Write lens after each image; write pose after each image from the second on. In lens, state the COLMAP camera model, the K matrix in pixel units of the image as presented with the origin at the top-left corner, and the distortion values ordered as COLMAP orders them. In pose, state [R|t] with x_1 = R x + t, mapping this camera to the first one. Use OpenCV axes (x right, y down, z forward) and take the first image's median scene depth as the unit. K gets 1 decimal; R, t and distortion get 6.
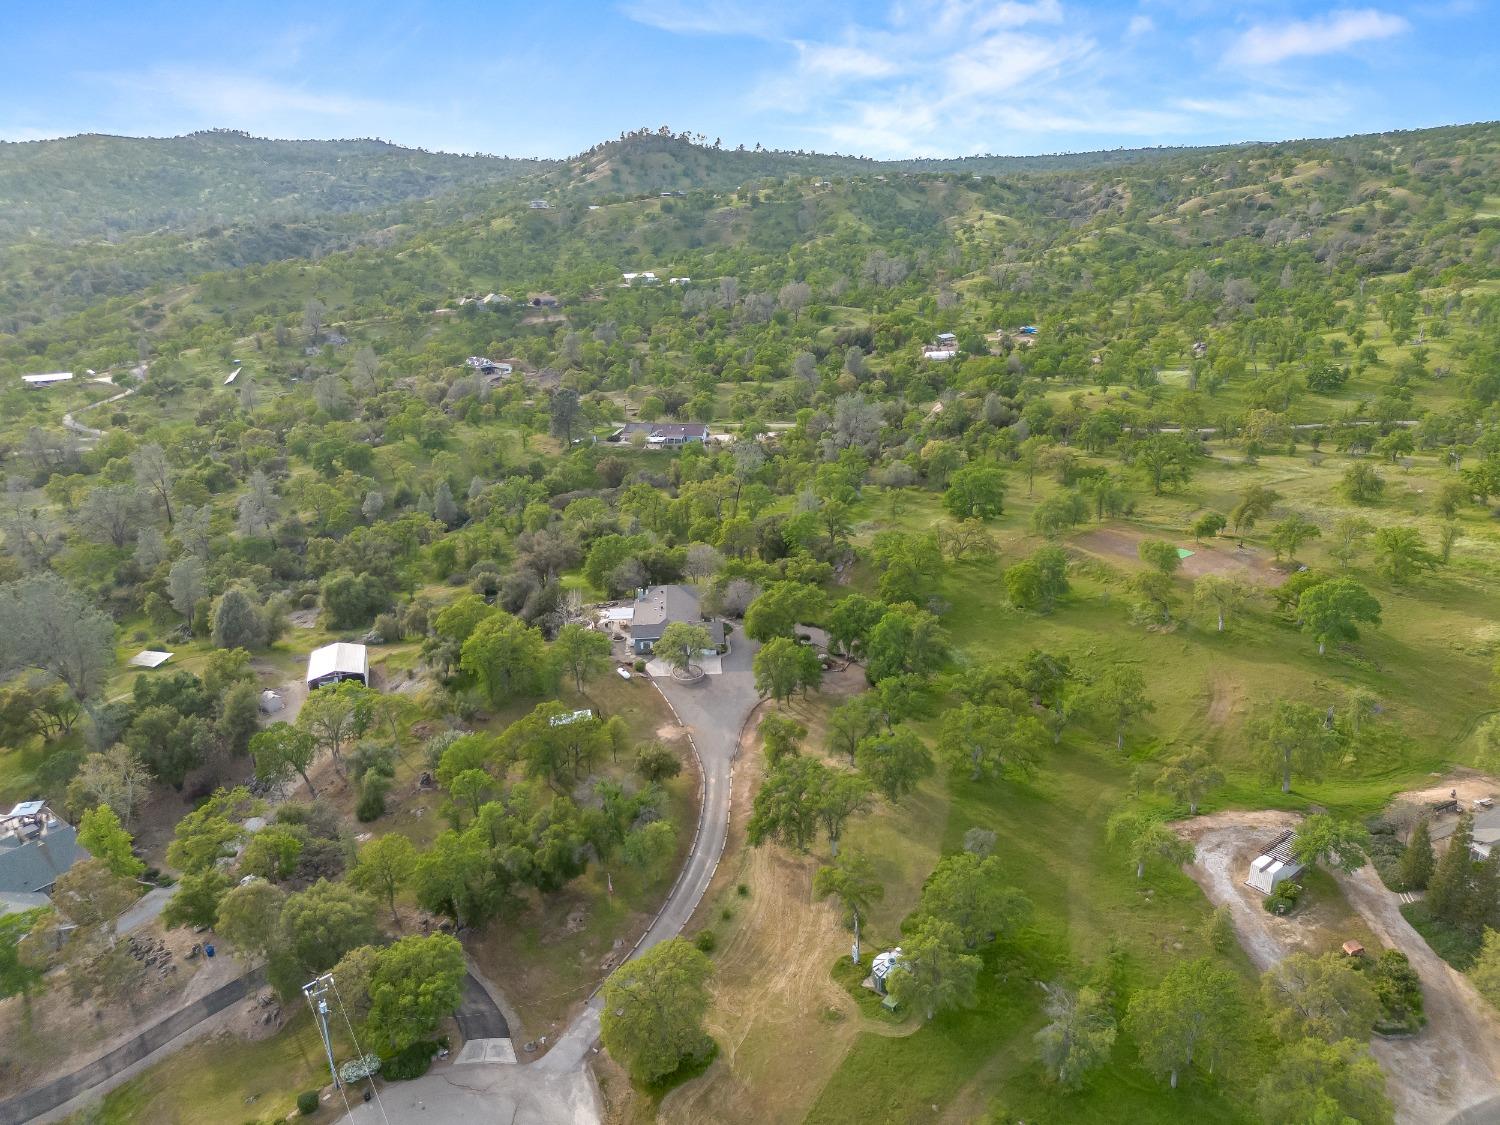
lens RADIAL K [[1065.6, 0, 746.2], [0, 1065.6, 570.3], [0, 0, 1]] dist [0.057599, -0.039823]
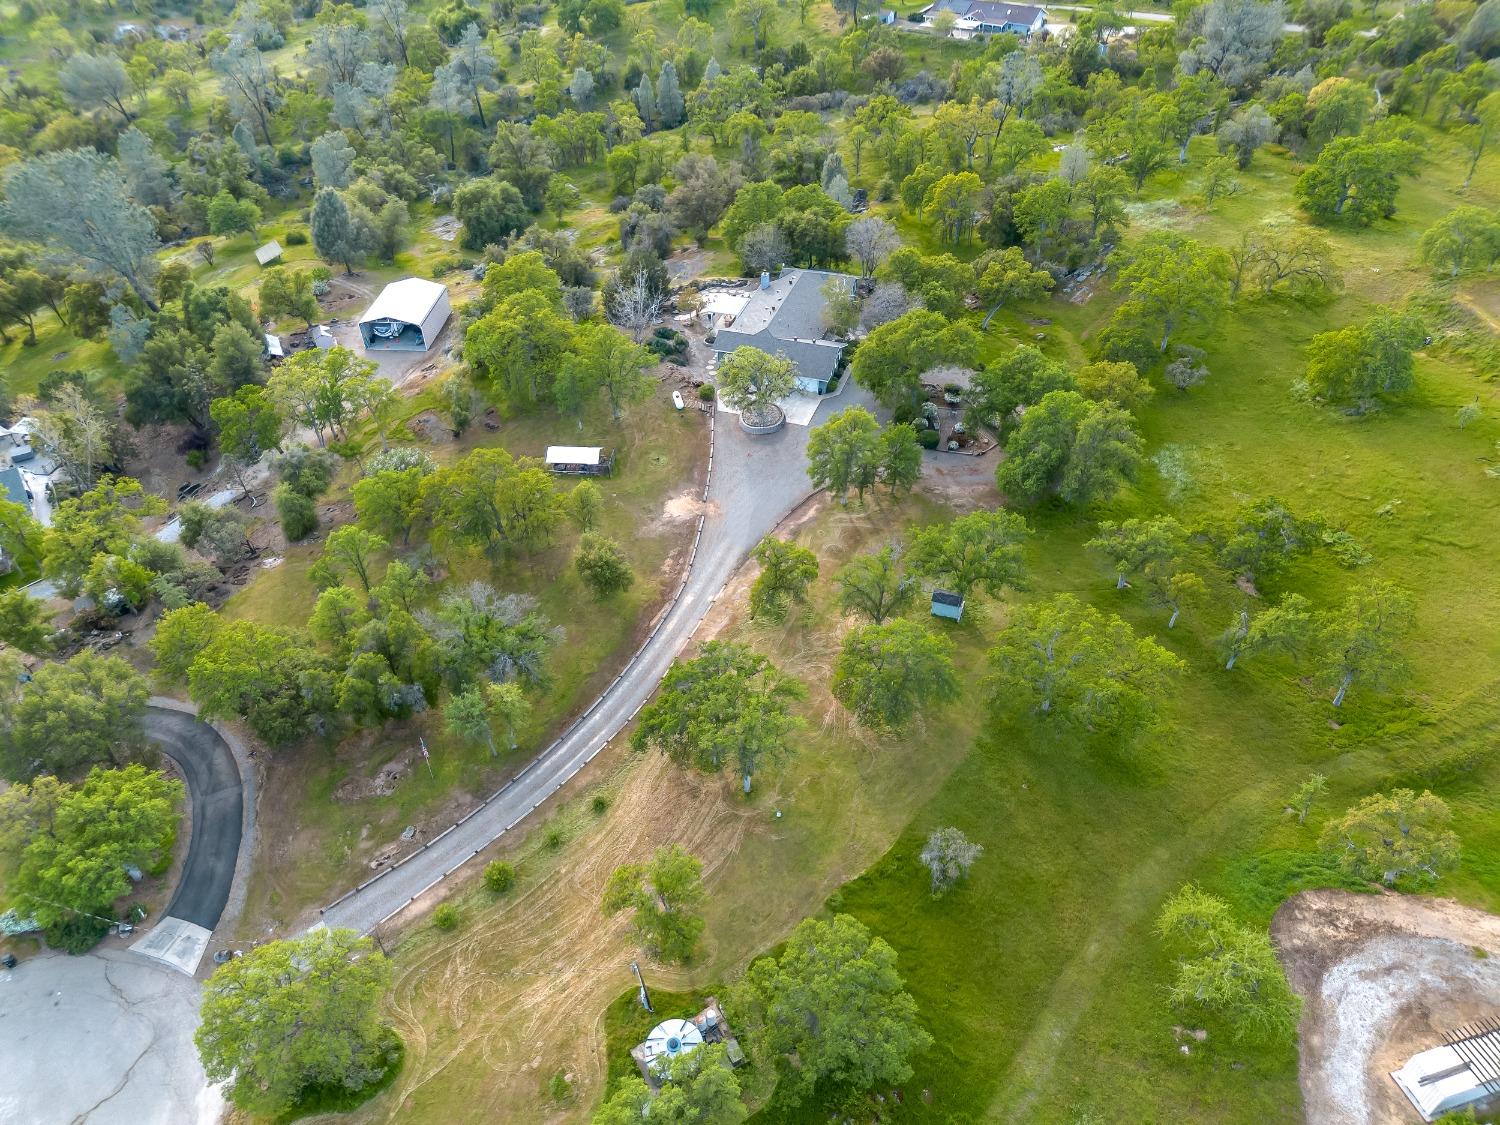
lens RADIAL K [[1065.6, 0, 746.2], [0, 1065.6, 570.3], [0, 0, 1]] dist [0.057599, -0.039823]
pose [[0.926369, 0.246159, -0.285036, 0.150884], [-0.126451, 0.916193, 0.380265, -0.073765], [0.354753, -0.316222, 0.879860, 0.283995]]
